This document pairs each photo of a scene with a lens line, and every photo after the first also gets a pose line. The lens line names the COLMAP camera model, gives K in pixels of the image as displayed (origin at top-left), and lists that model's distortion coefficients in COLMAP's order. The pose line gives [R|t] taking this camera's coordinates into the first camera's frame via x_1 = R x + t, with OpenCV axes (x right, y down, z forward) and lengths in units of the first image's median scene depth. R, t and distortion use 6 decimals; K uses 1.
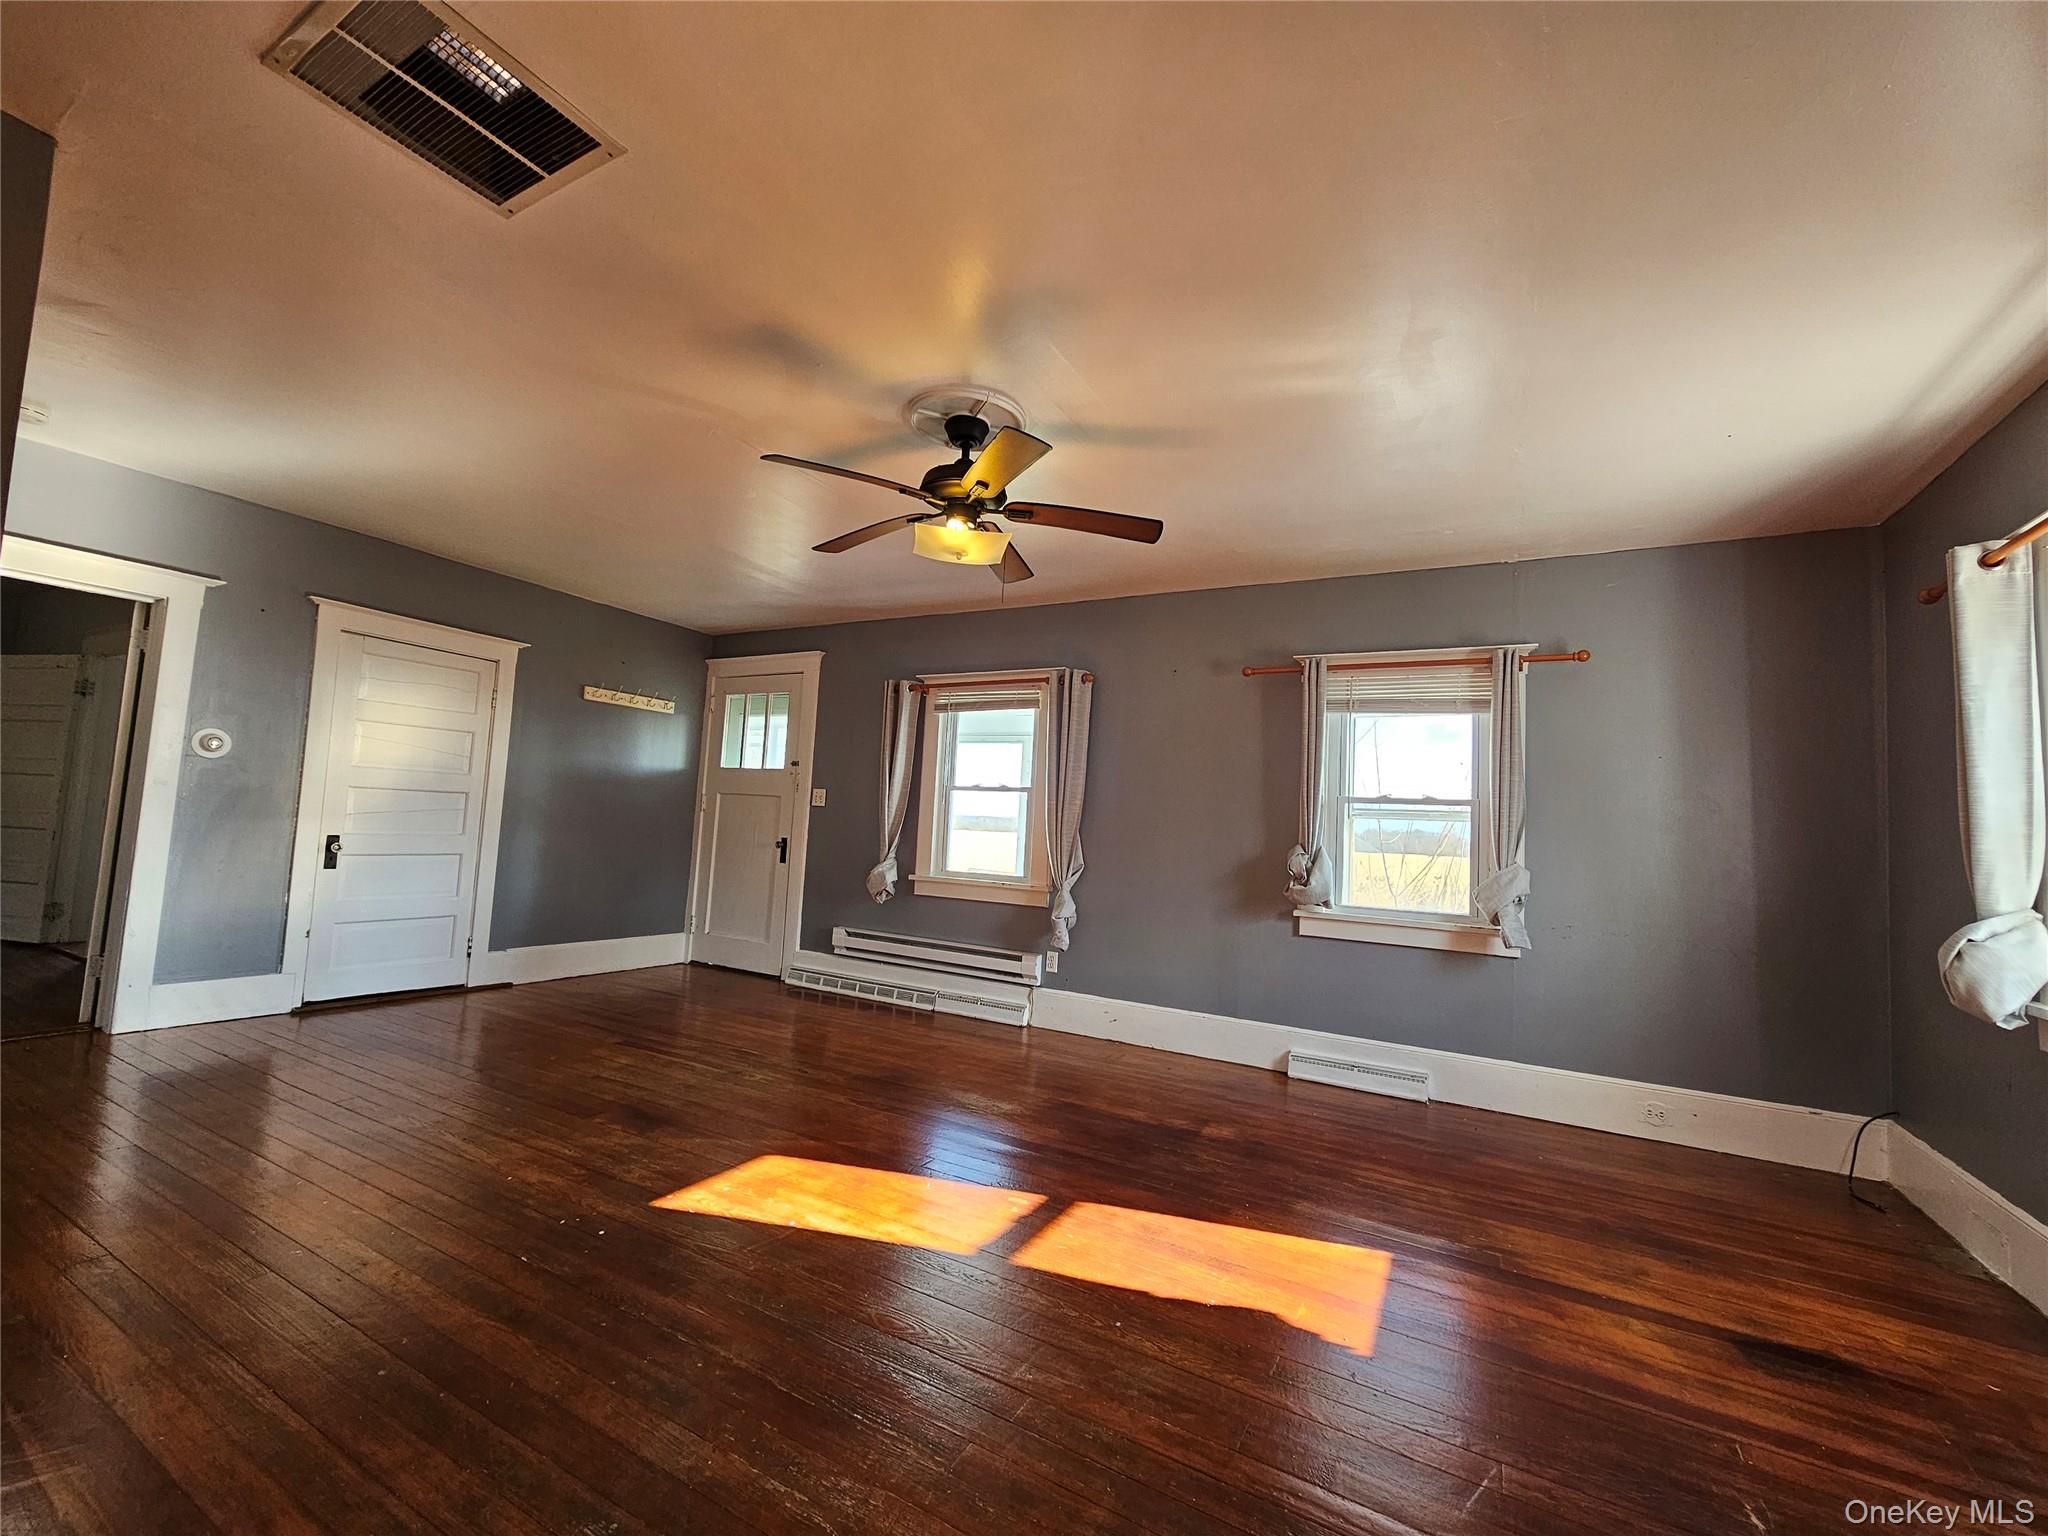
lens RADIAL K [[834.9, 0, 1028.5], [0, 834.9, 761.4], [0, 0, 1]] dist [-0.001225, 0.000124]
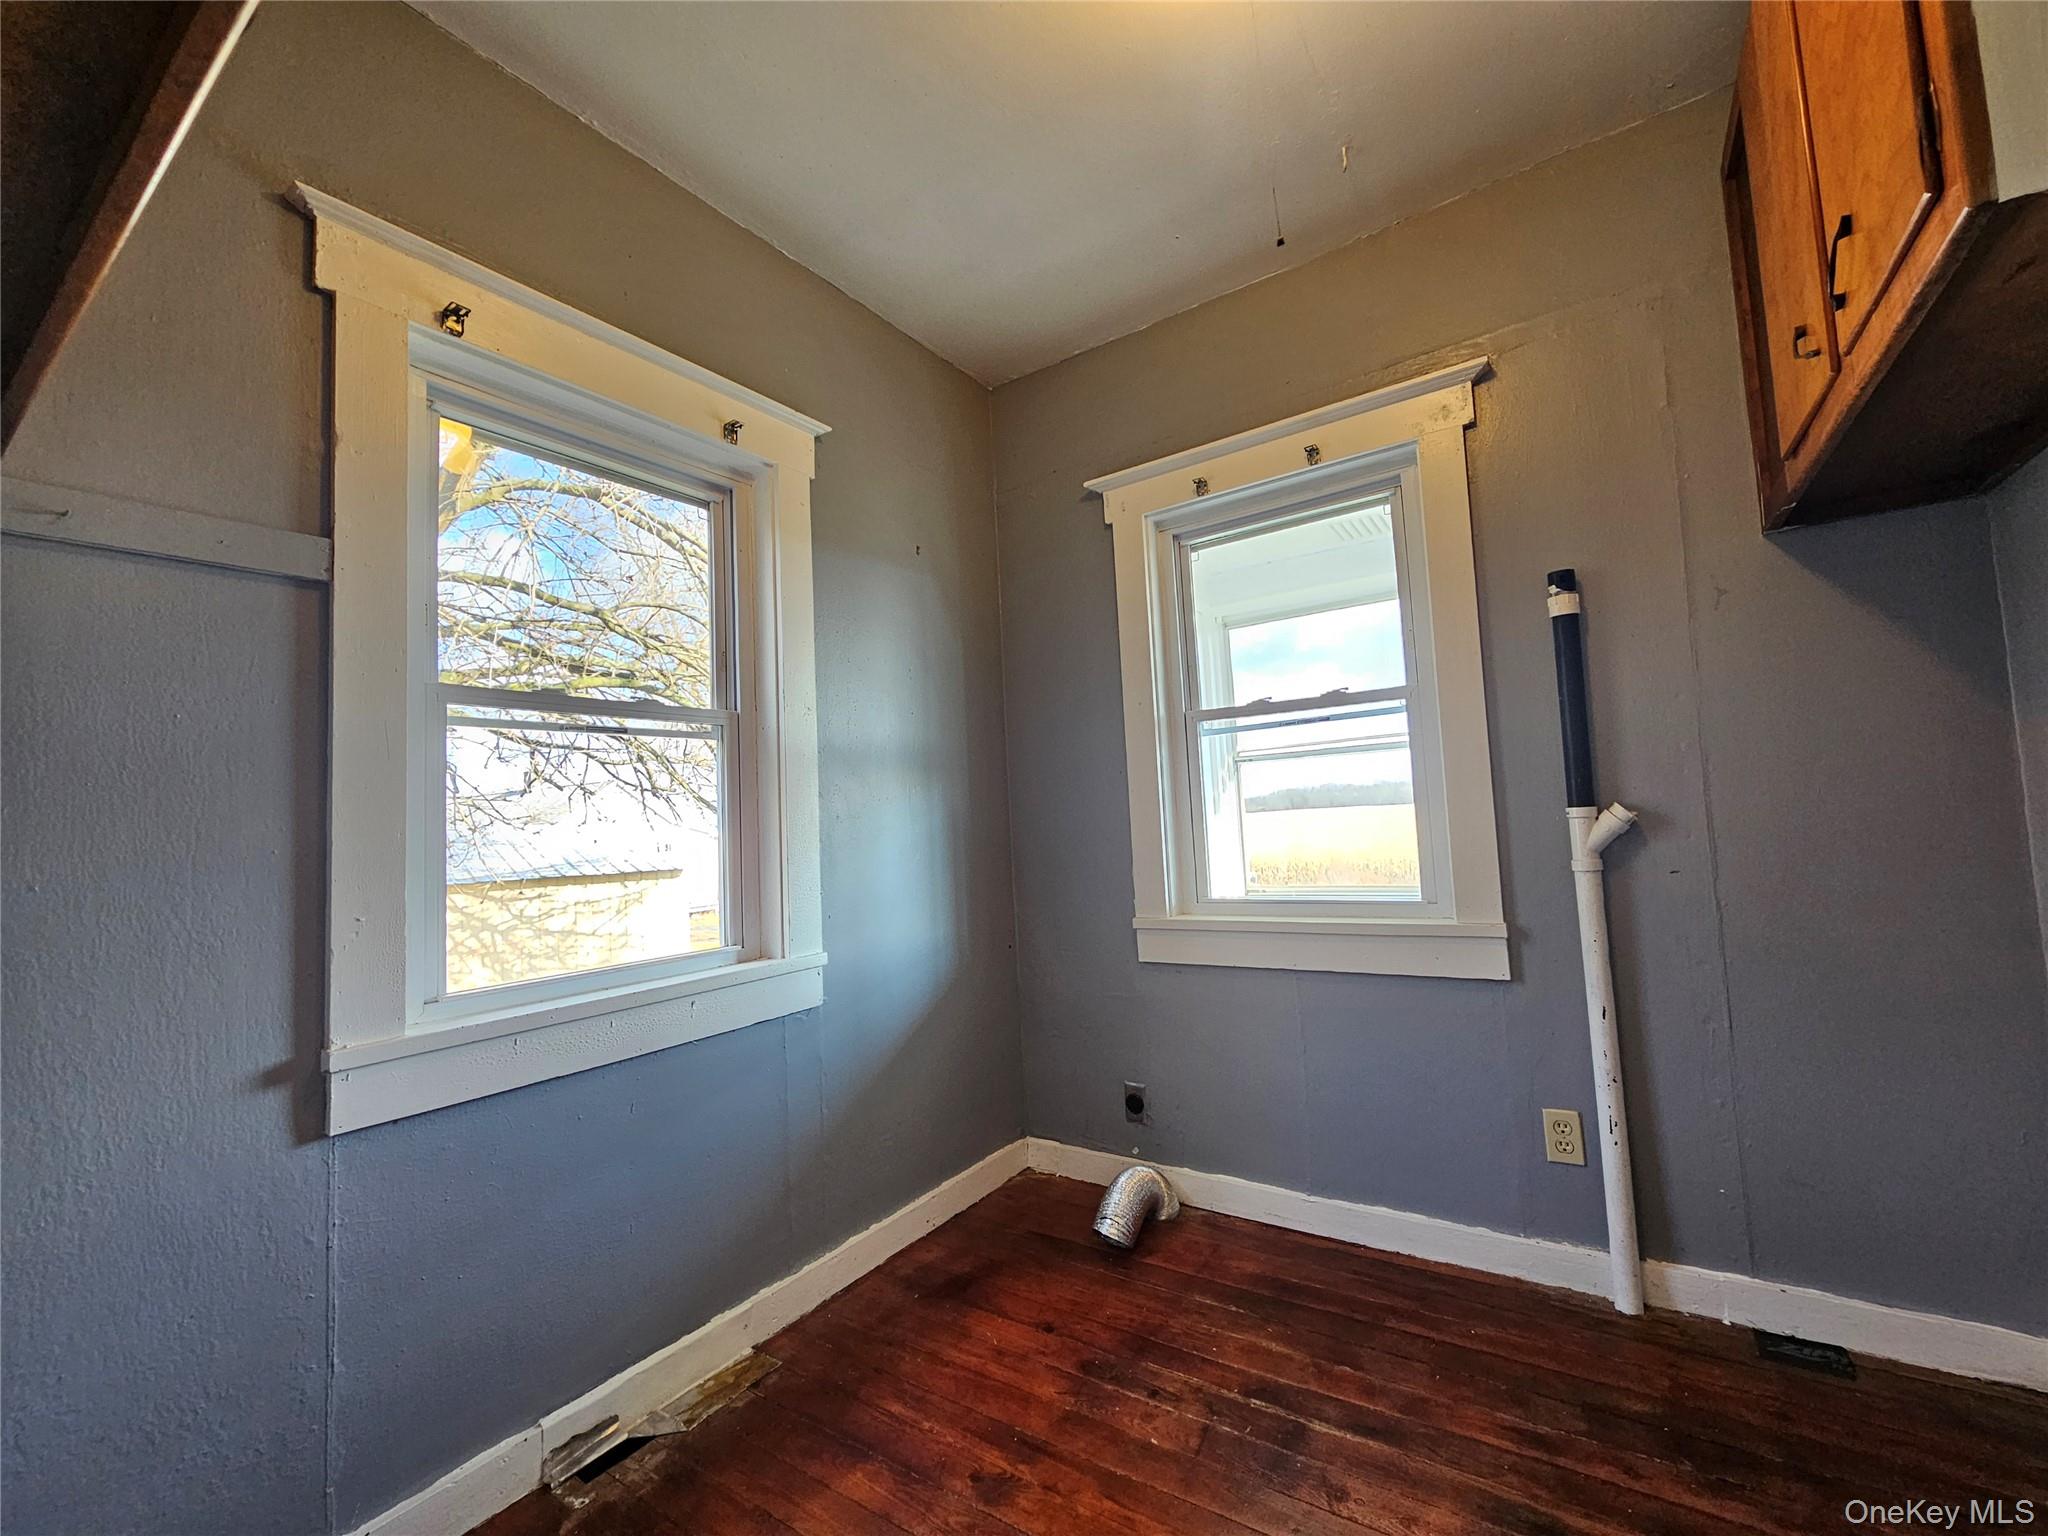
lens RADIAL K [[834.9, 0, 1026.7], [0, 834.9, 767.5], [0, 0, 1]] dist [-0.001225, 0.000124]
pose [[0.990299, -0.108253, -0.087119, 0.276344], [0.109472, 0.993946, 0.009333, 0.056621], [0.085581, -0.018779, 0.996154, 0.367835]]
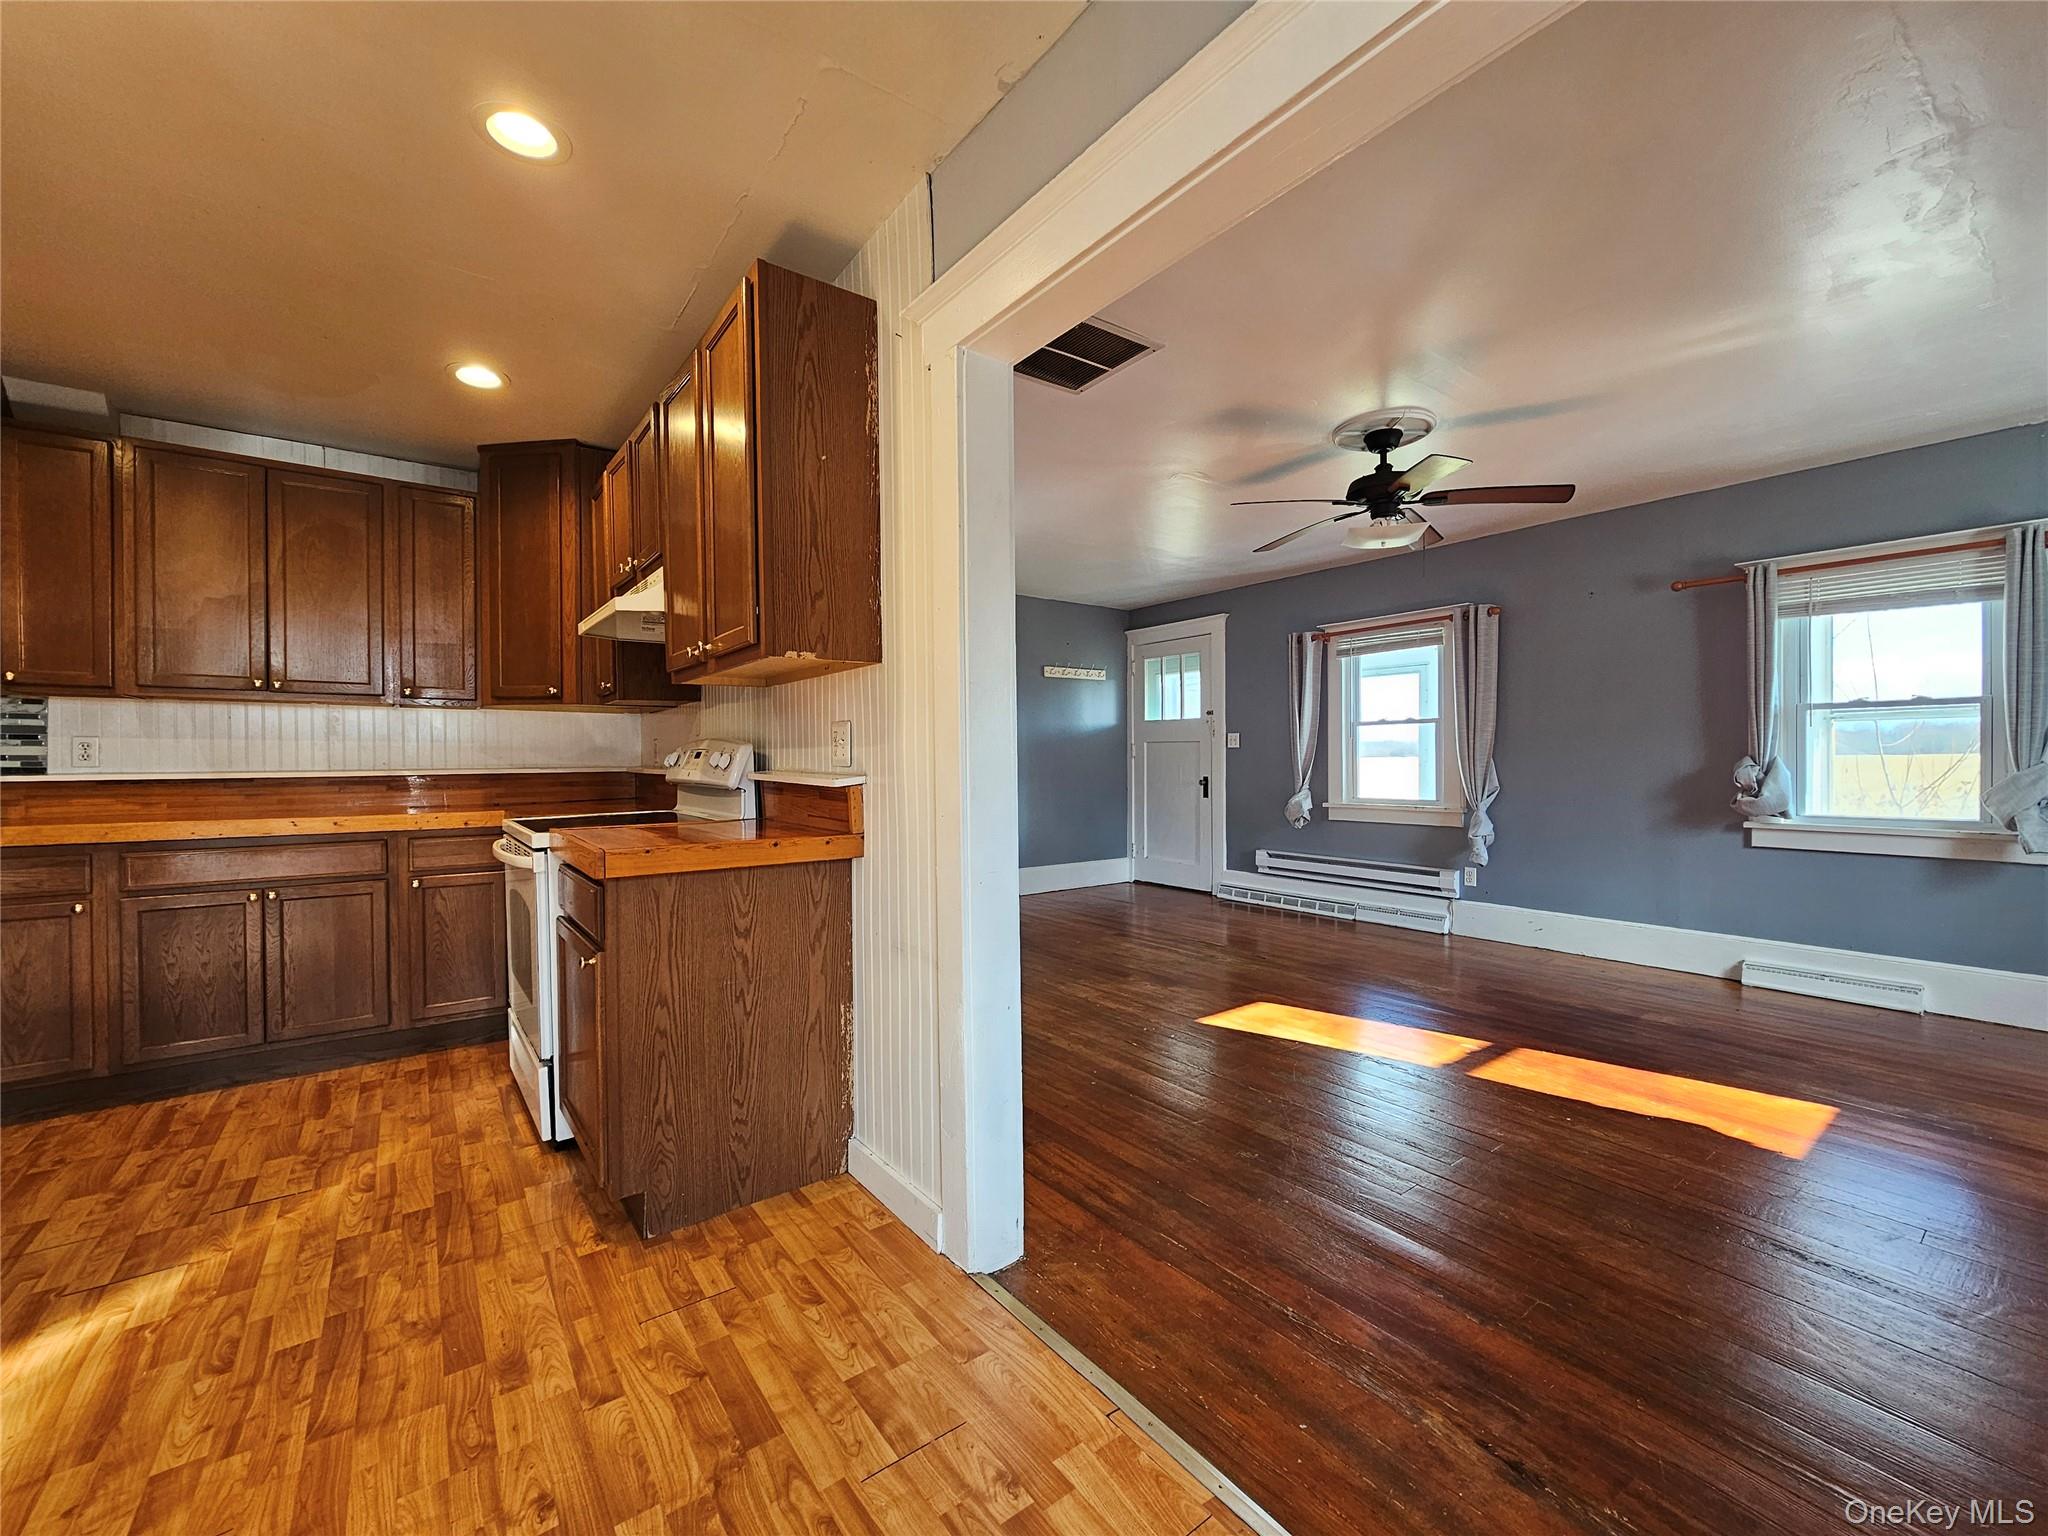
lens RADIAL K [[834.9, 0, 1032.8], [0, 834.9, 769.4], [0, 0, 1]] dist [-0.001225, 0.000124]
pose [[0.911077, -0.056056, -0.408407, -0.041436], [0.091634, 0.993464, 0.068059, -0.026883], [0.401922, -0.099431, 0.910259, -0.219938]]
